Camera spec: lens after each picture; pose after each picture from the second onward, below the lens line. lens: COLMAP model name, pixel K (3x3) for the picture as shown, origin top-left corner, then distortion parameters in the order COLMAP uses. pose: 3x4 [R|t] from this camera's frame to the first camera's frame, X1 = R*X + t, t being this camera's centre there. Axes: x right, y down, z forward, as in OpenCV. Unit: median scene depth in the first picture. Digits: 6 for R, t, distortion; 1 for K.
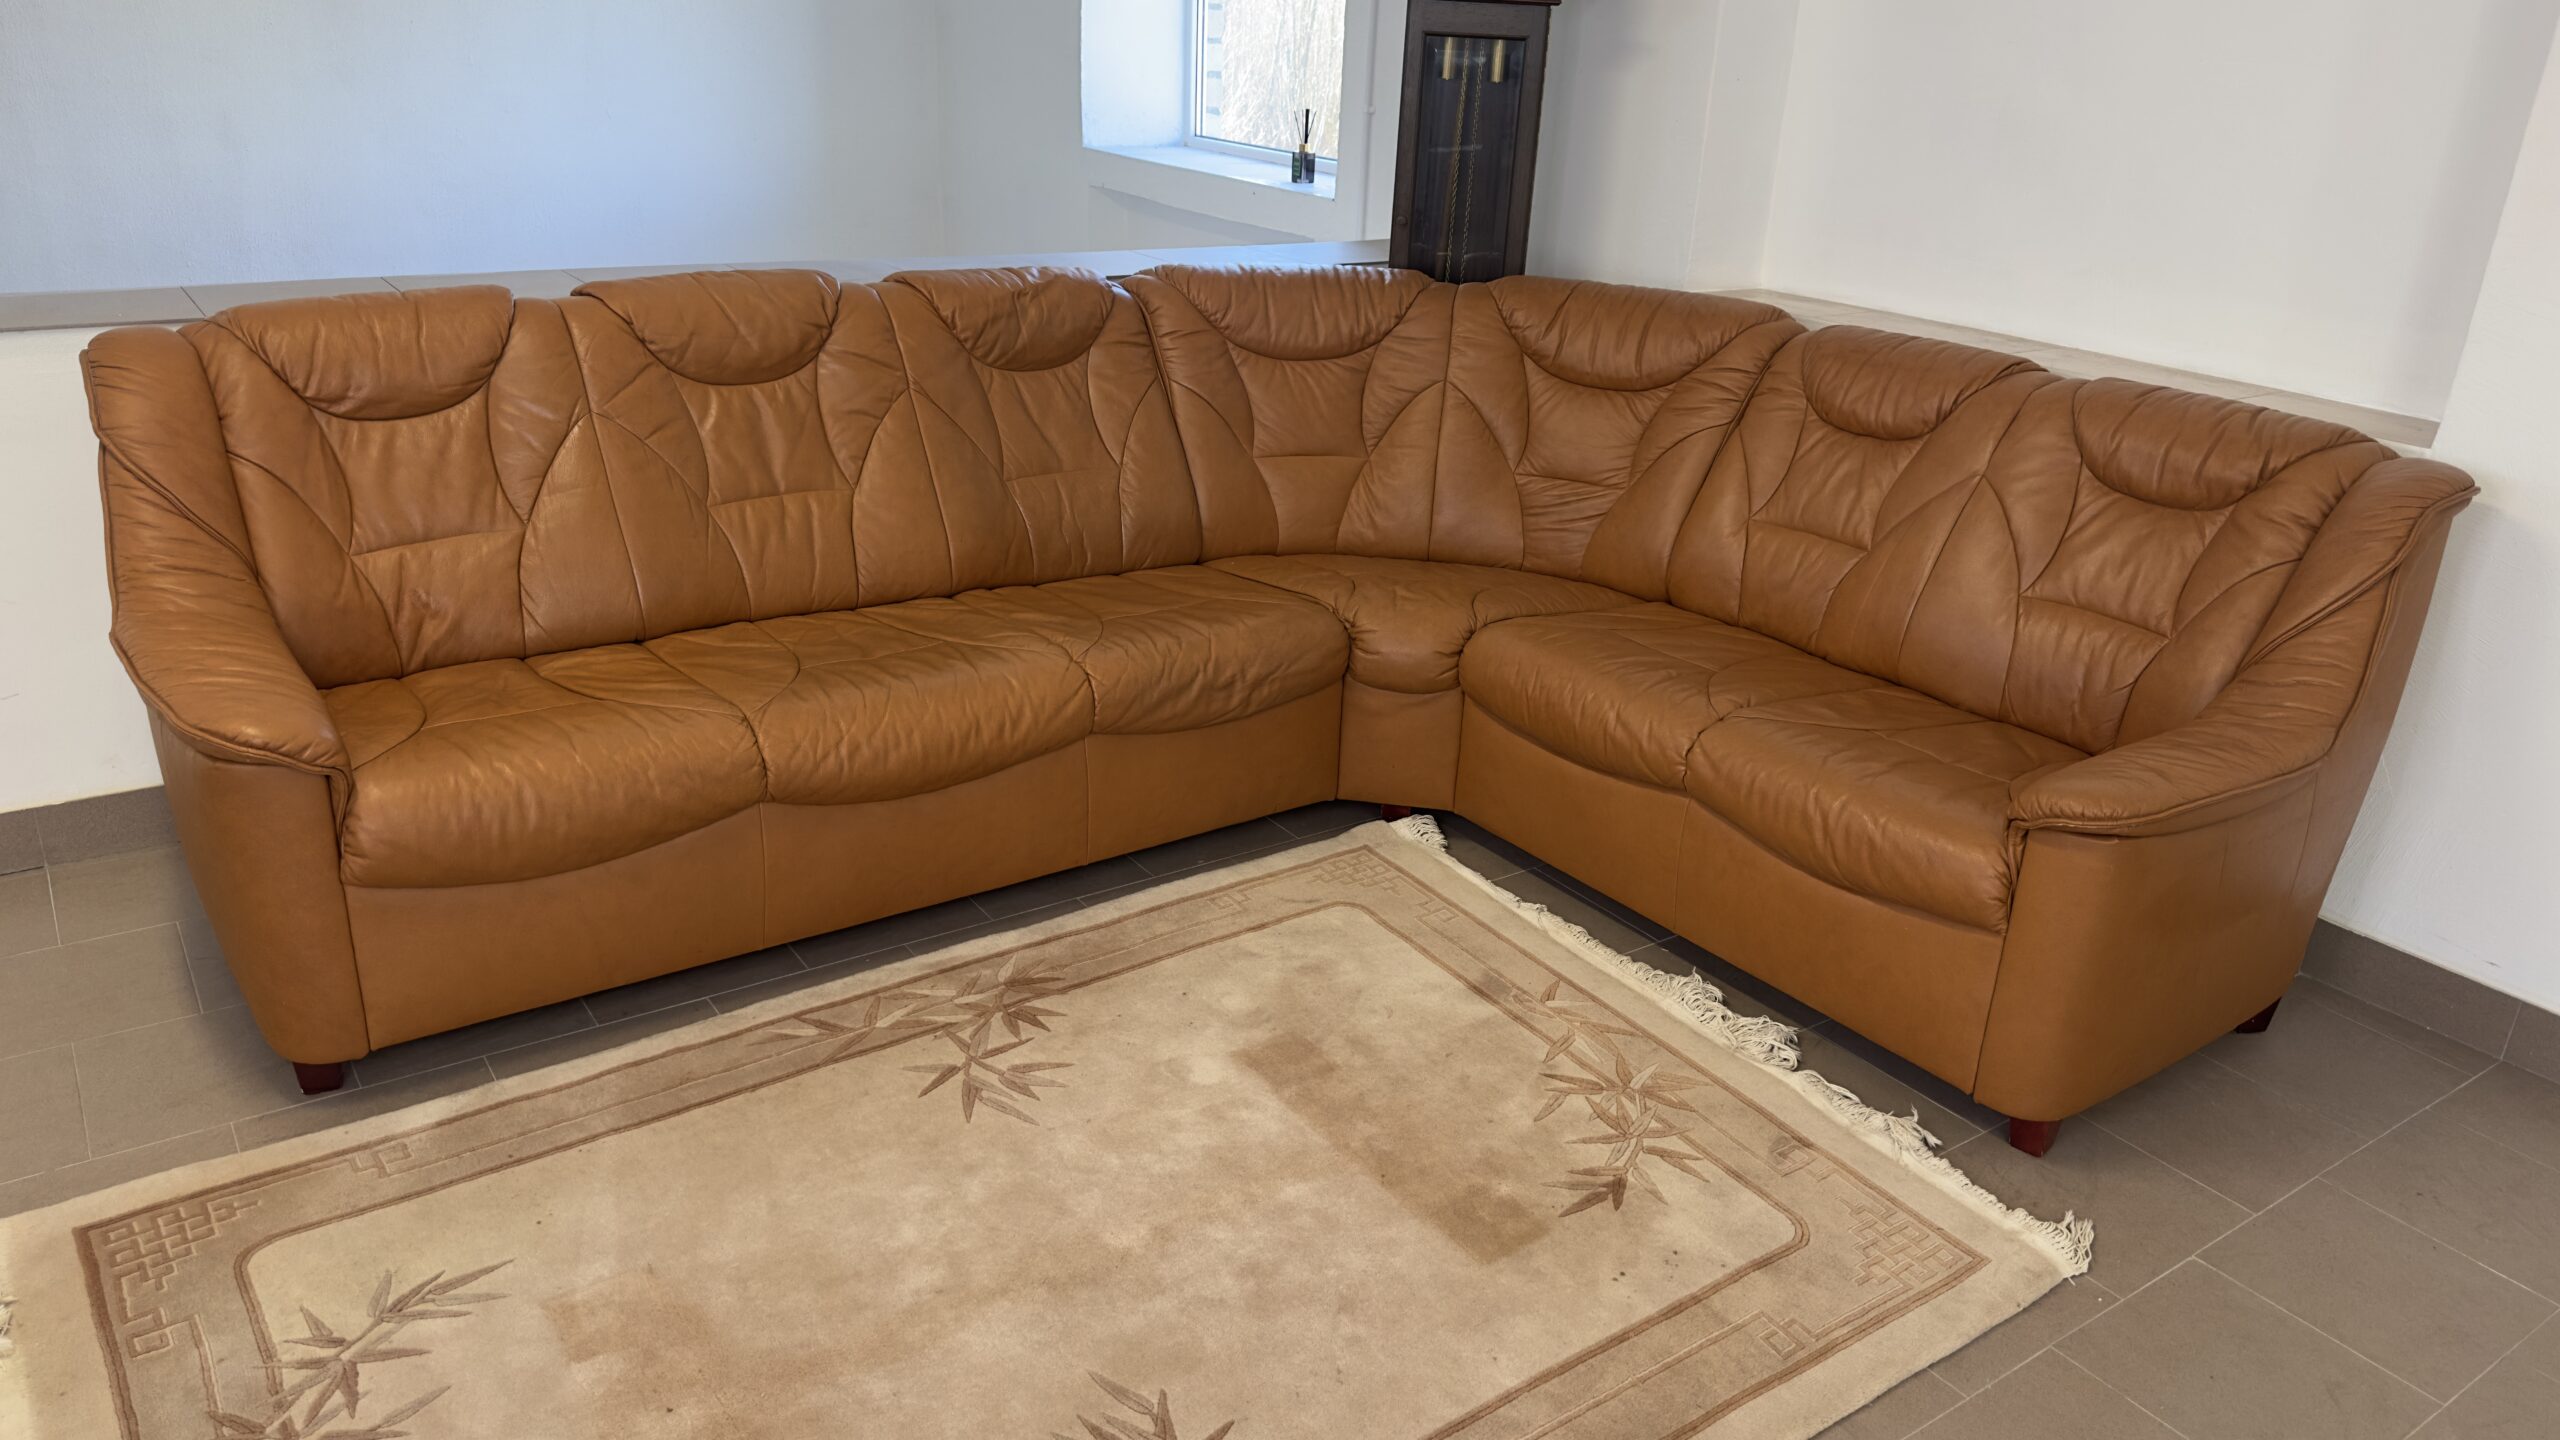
lens RADIAL K [[1764.1, 0, 1284.0], [0, 1764.1, 736.2], [0, 0, 1]] dist [0.076224, -0.131997]
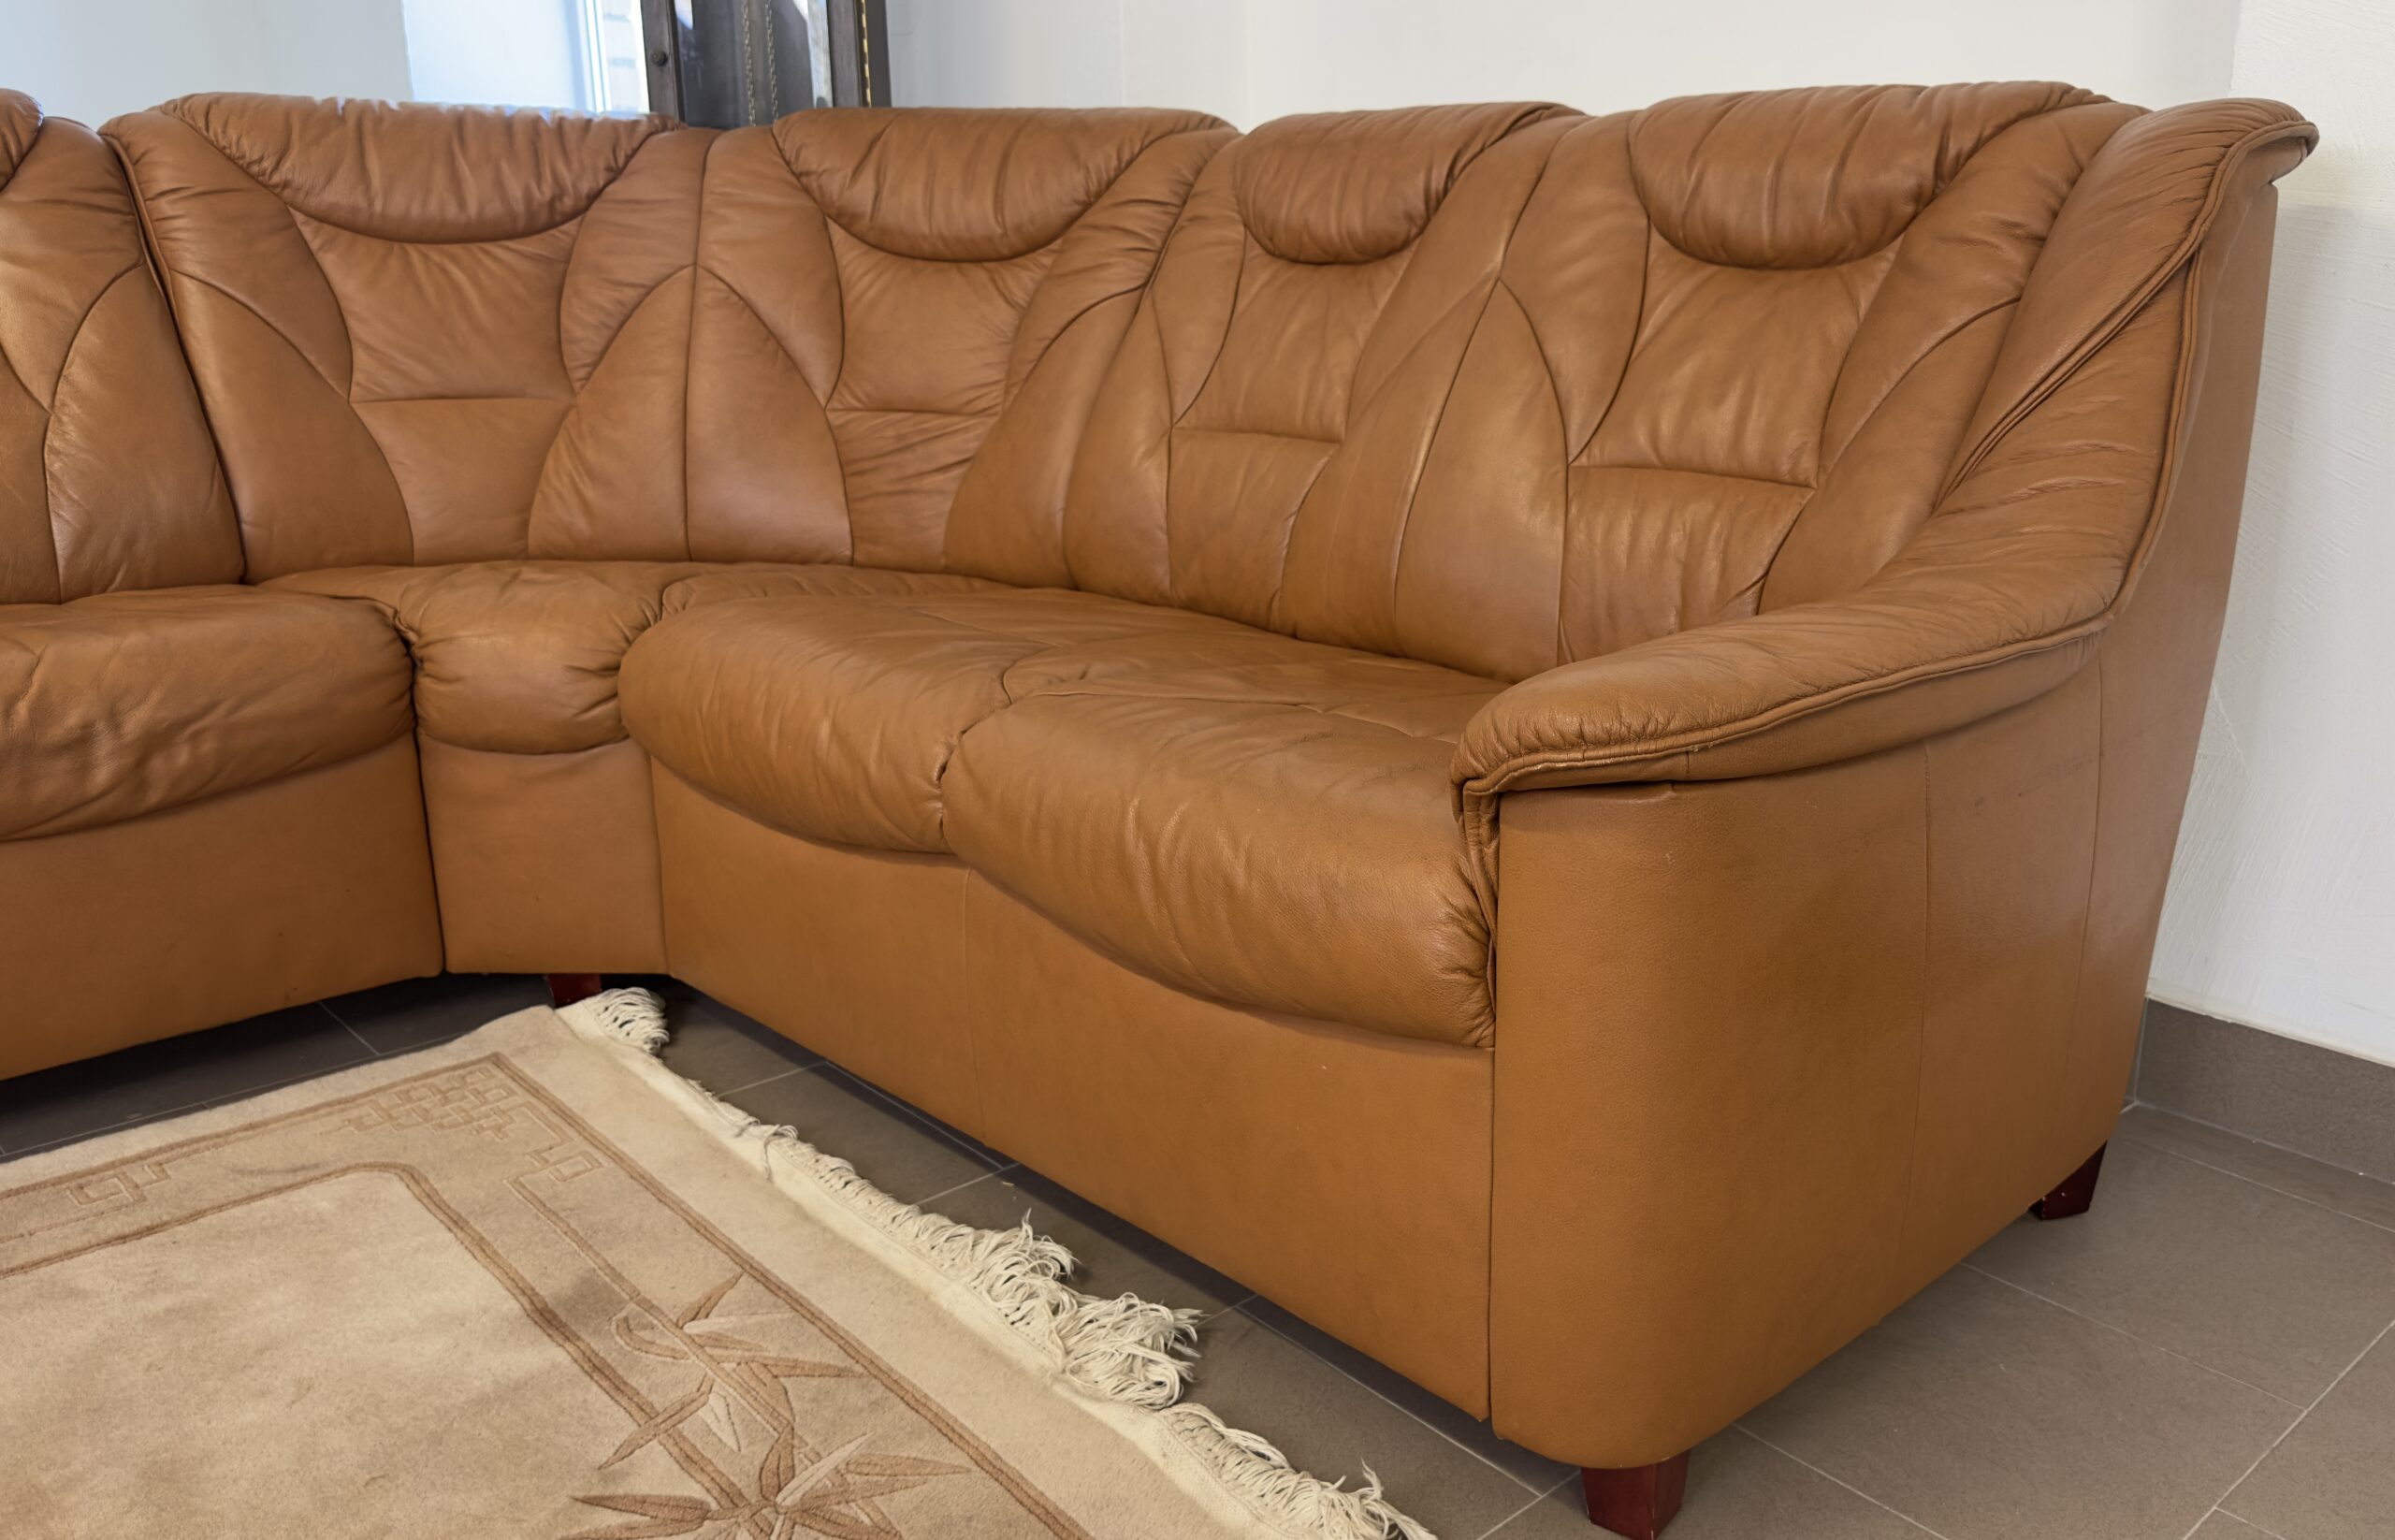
lens RADIAL K [[1866.4, 0, 1411.5], [0, 1866.4, 747.8], [0, 0, 1]] dist [0.090441, -0.122769]
pose [[0.984407, -0.075765, 0.158754, 0.250293], [0.096395, 0.987264, -0.126561, 0.074791], [-0.147144, 0.139890, 0.979173, 0.419551]]
